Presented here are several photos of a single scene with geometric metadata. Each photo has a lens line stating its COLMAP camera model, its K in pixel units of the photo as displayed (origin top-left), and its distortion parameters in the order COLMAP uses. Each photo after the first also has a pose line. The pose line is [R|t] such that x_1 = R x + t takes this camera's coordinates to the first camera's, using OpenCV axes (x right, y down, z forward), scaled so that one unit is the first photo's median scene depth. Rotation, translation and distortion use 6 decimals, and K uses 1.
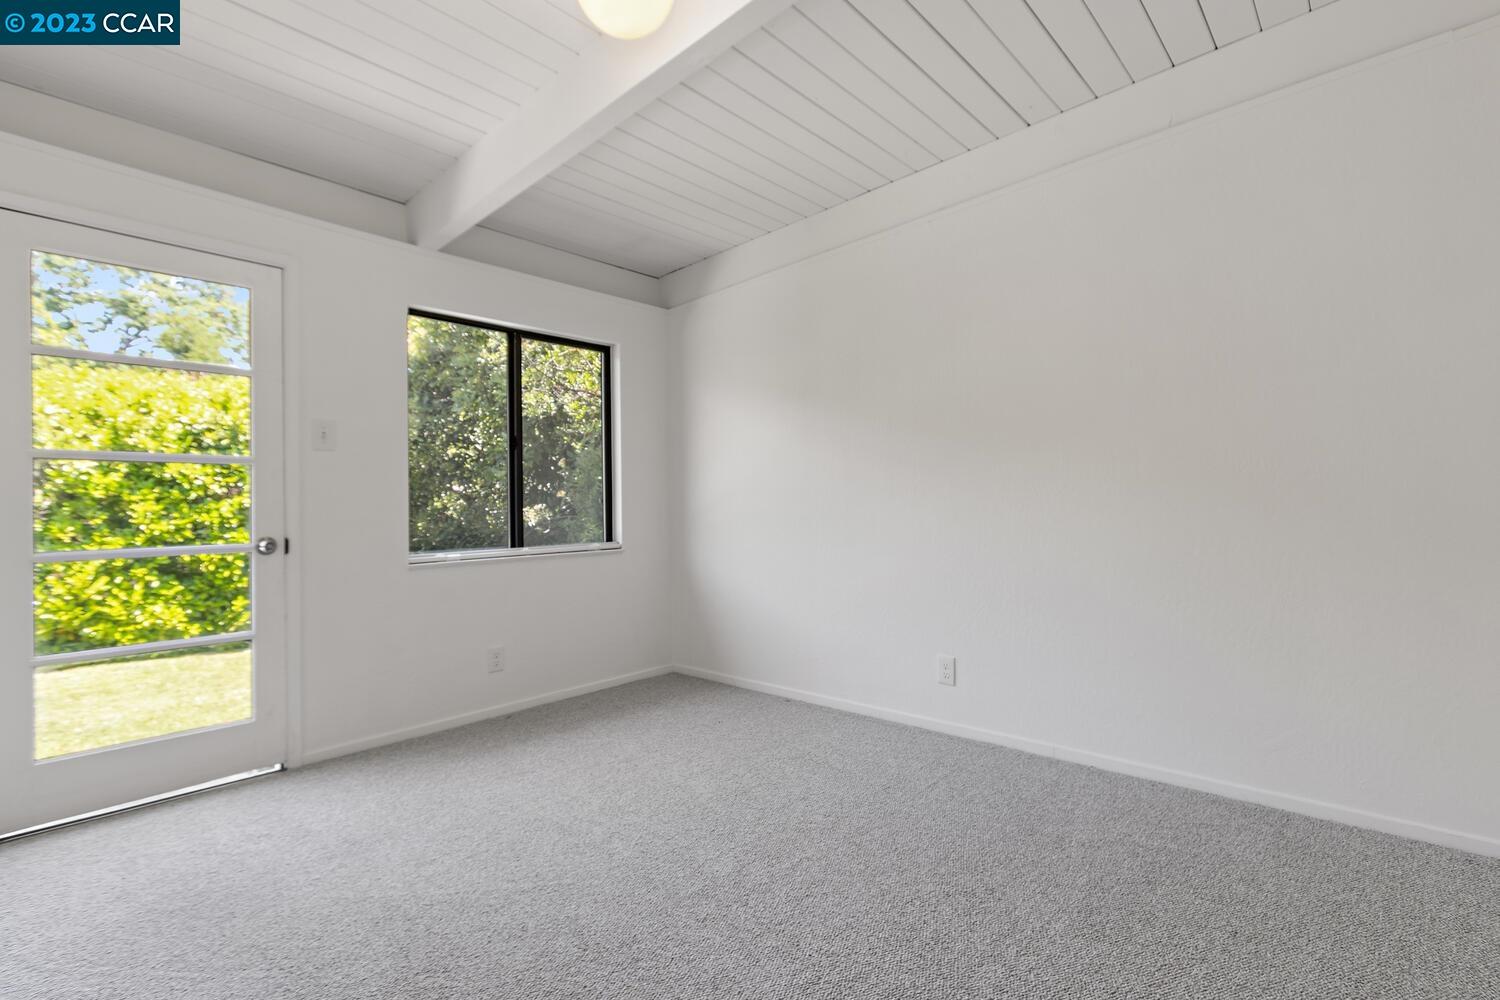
lens RADIAL K [[706.2, 0, 751.6], [0, 706.2, 480.1], [0, 0, 1]] dist [0.001730, -0.000823]
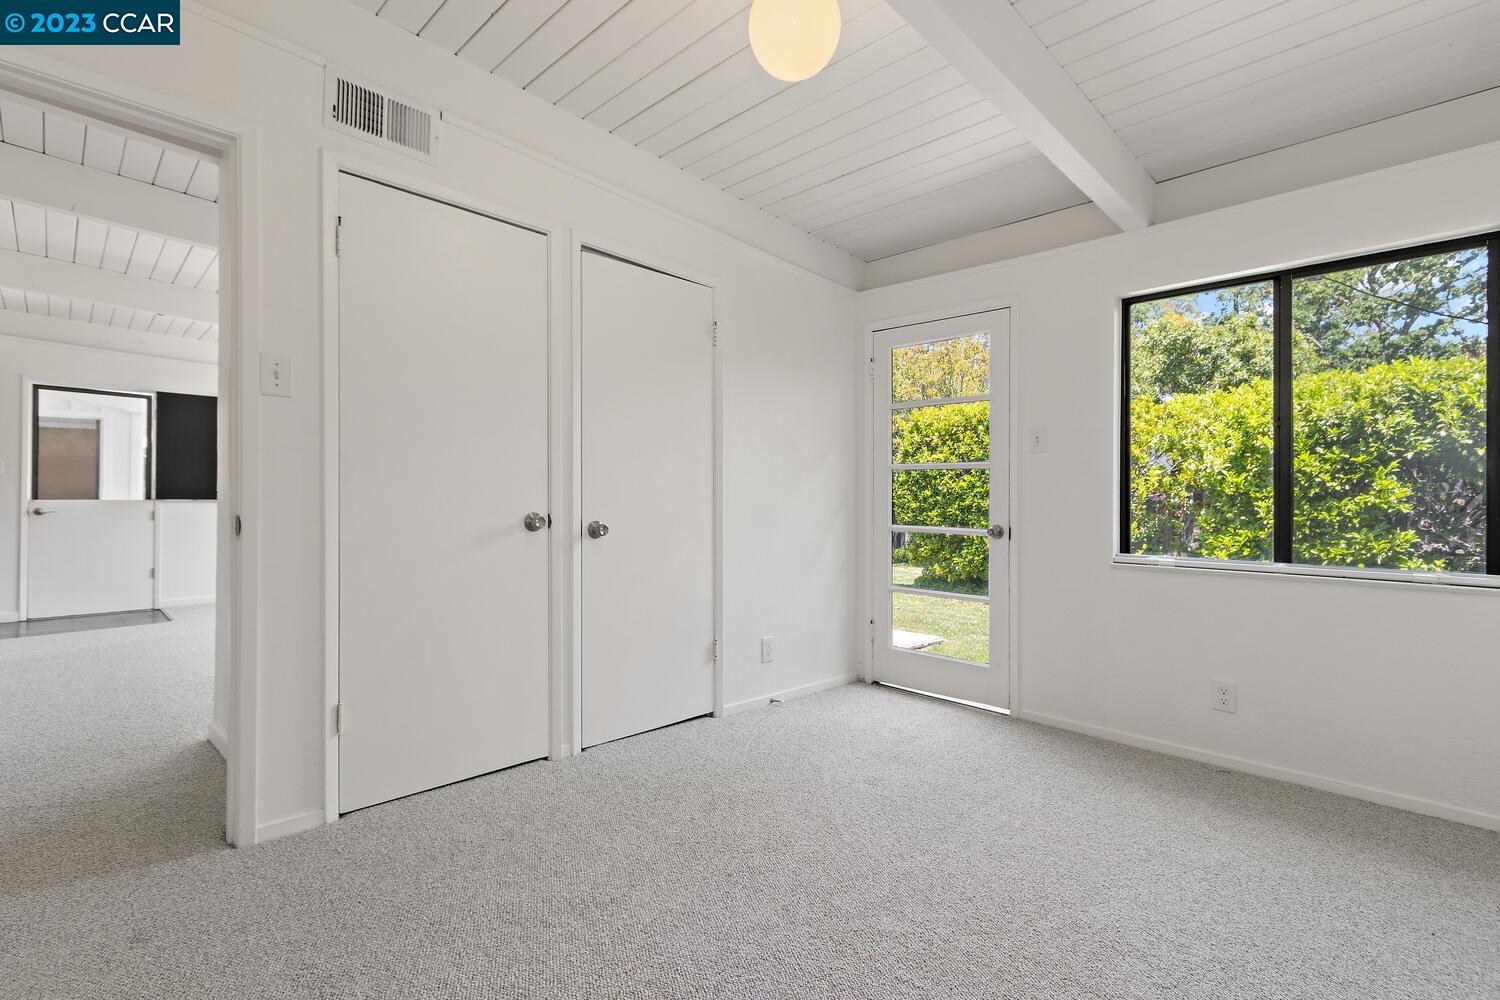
lens RADIAL K [[706.2, 0, 751.6], [0, 706.2, 480.1], [0, 0, 1]] dist [0.001730, -0.000823]
pose [[-0.066276, -0.014859, -0.997691, 0.268809], [0.017976, 0.999709, -0.016084, 0.005771], [0.997639, -0.019001, -0.065990, 0.289050]]
